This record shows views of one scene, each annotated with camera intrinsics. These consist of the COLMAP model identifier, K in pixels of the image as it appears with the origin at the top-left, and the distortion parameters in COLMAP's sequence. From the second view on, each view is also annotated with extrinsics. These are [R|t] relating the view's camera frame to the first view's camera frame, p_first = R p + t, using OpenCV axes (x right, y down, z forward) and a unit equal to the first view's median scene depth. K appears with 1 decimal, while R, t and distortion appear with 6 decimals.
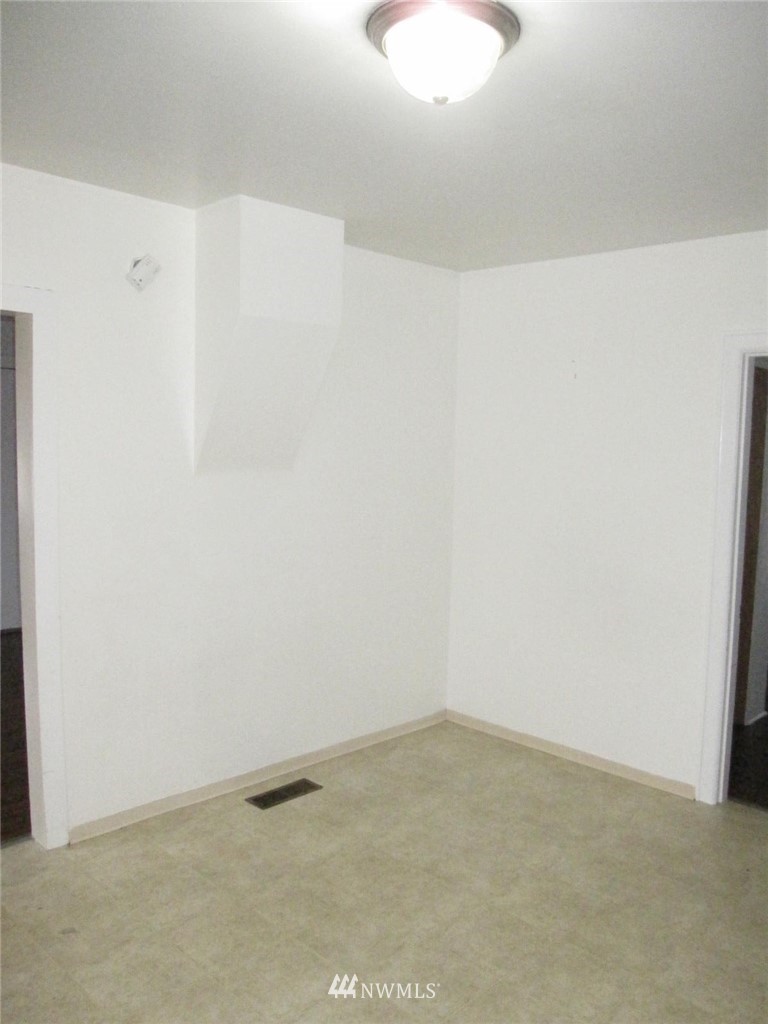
lens RADIAL K [[857.6, 0, 379.9], [0, 857.6, 541.6], [0, 0, 1]] dist [-0.047395, 0.004240]
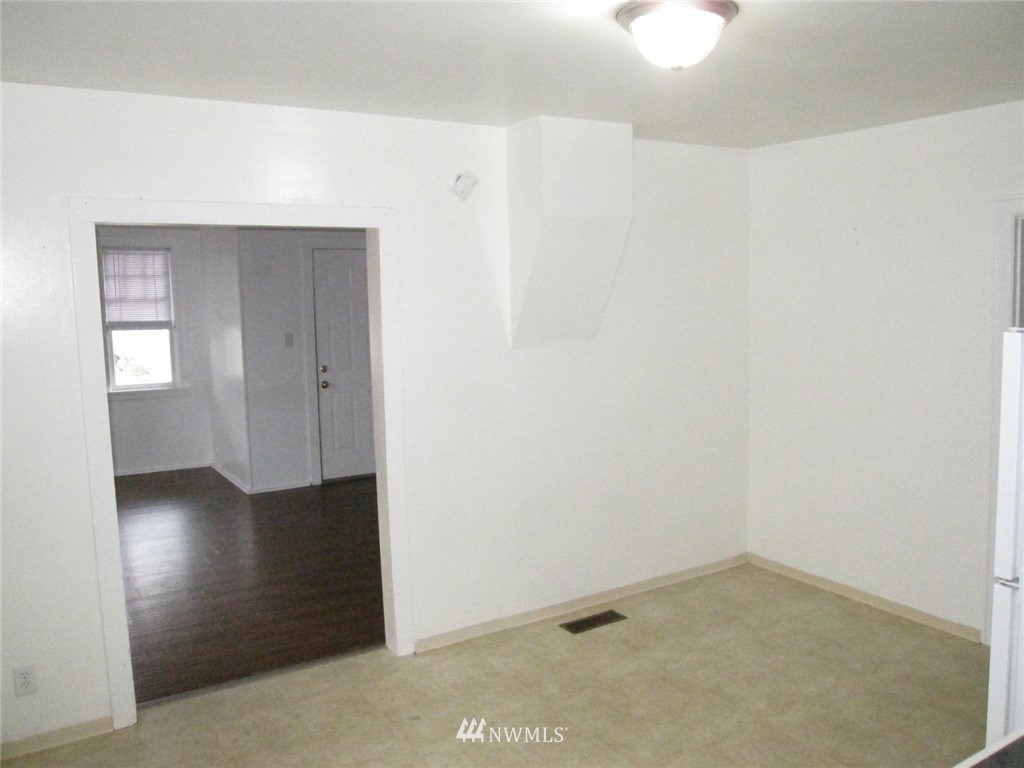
lens RADIAL K [[857.6, 0, 512.0], [0, 857.6, 384.0], [0, 0, 1]] dist [-0.047395, 0.004240]
pose [[0.971477, -0.020674, -0.236232, 0.067462], [0.020725, 0.999783, -0.002267, -0.028502], [0.236228, -0.002693, 0.971694, -0.162763]]
